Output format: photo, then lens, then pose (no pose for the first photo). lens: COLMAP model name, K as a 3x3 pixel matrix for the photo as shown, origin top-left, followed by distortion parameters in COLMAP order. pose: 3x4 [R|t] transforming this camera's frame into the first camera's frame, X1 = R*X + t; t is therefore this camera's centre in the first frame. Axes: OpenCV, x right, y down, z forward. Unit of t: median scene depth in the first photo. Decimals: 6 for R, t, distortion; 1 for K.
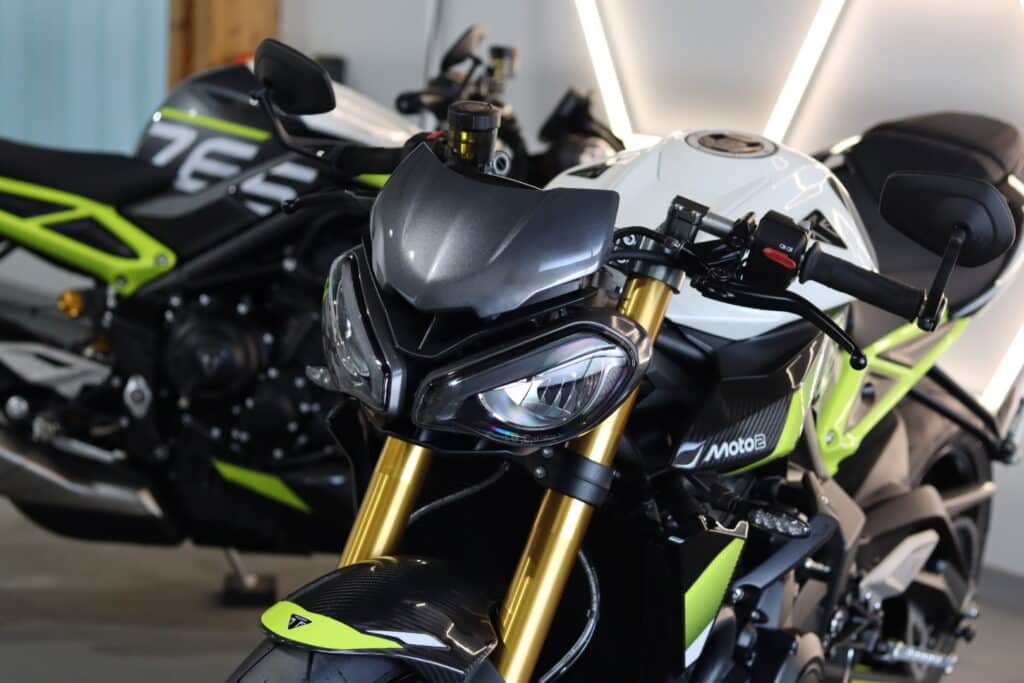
lens RADIAL K [[2394.8, 0, 512.0], [0, 2394.8, 341.5], [0, 0, 1]] dist [-0.047233, 0.047087]
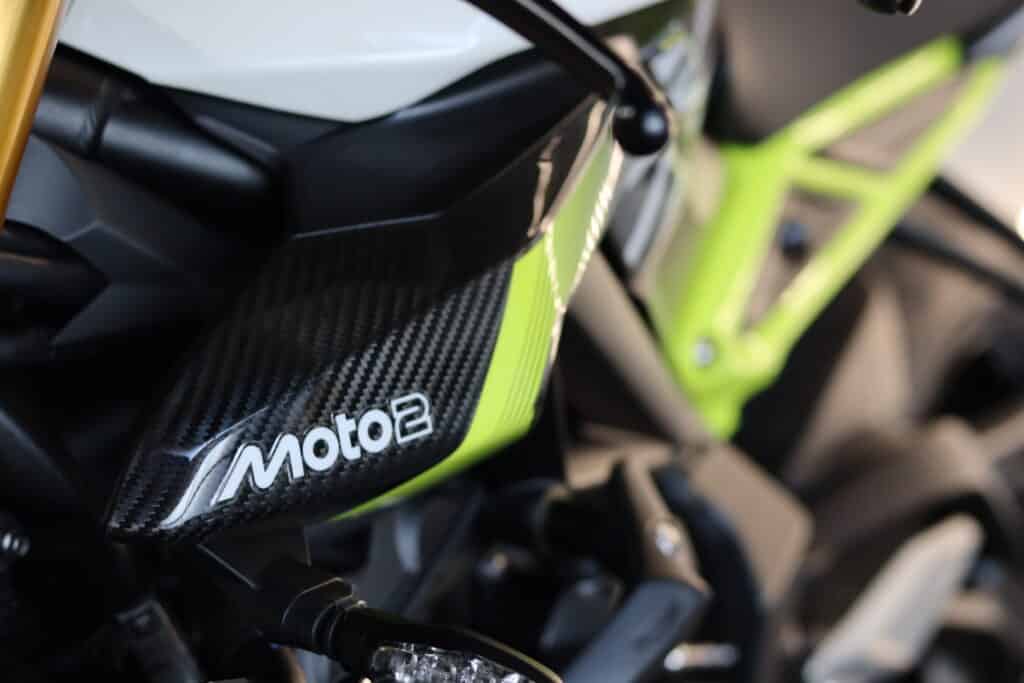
lens RADIAL K [[2394.8, 0, 512.0], [0, 2394.8, 341.5], [0, 0, 1]] dist [-0.047233, 0.047087]
pose [[0.995975, -0.088894, -0.011489, 0.117948], [0.089361, 0.994745, 0.049971, 0.015947], [0.006987, -0.050796, 0.998685, 0.652914]]
